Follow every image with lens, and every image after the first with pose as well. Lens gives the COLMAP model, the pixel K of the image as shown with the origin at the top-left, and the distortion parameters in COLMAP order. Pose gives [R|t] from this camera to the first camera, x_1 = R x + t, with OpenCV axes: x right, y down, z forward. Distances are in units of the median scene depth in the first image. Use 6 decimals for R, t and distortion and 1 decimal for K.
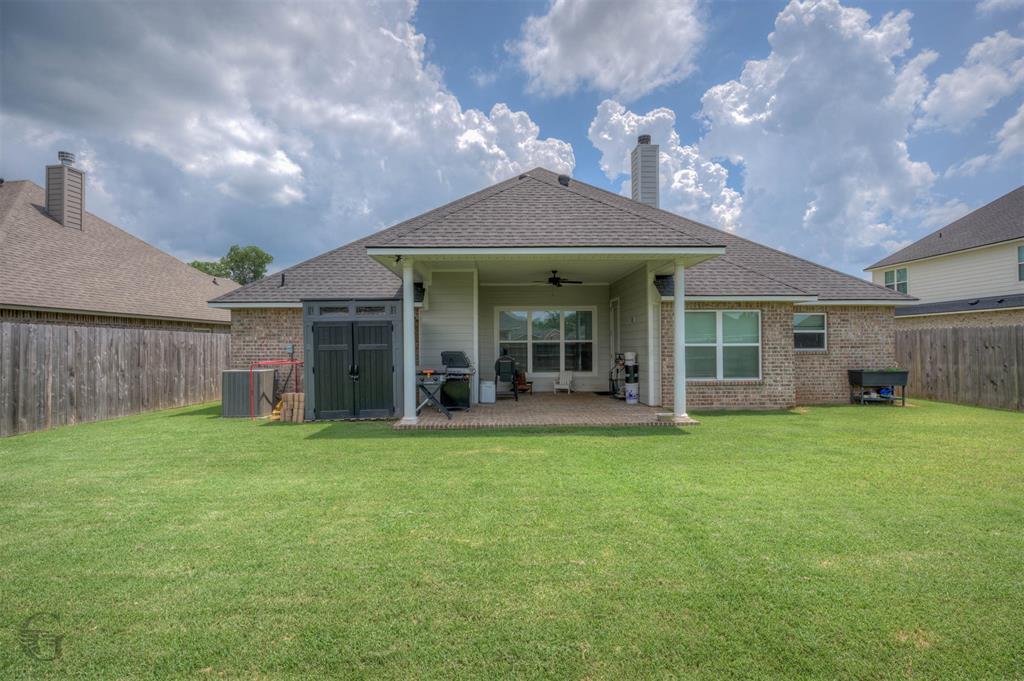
lens RADIAL K [[482.6, 0, 513.2], [0, 482.6, 343.9], [0, 0, 1]] dist [-0.004246, -0.001595]
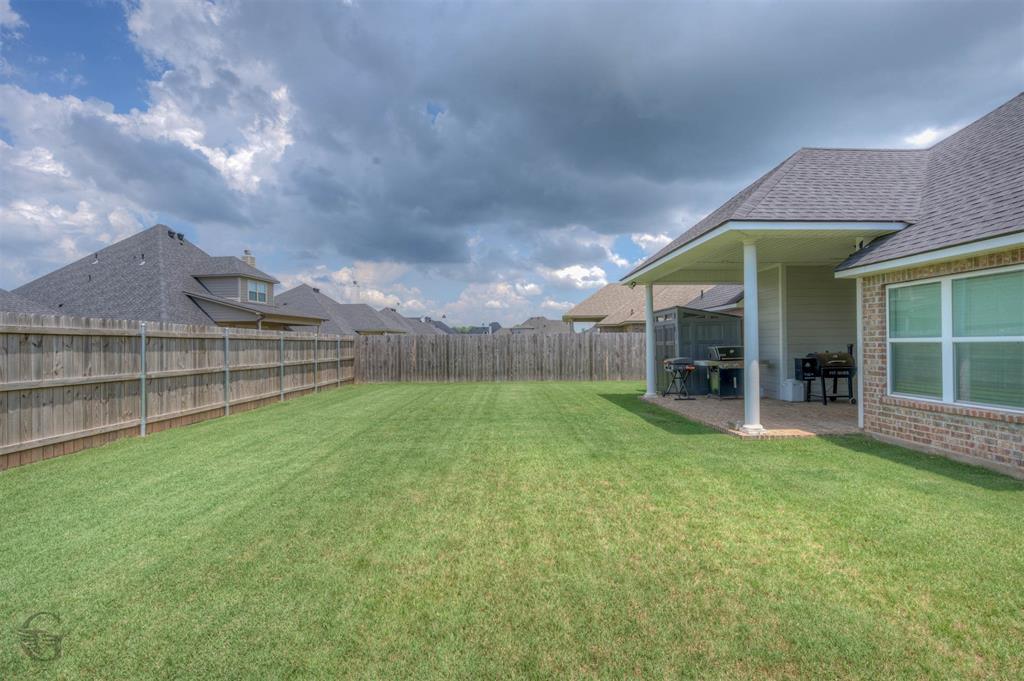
lens RADIAL K [[482.6, 0, 513.2], [0, 482.6, 343.9], [0, 0, 1]] dist [-0.004246, -0.001595]
pose [[-0.004608, 0.003587, -0.999983, 1.004275], [0.008141, 0.999961, 0.003549, 0.000427], [0.999956, -0.008124, -0.004637, 0.509972]]
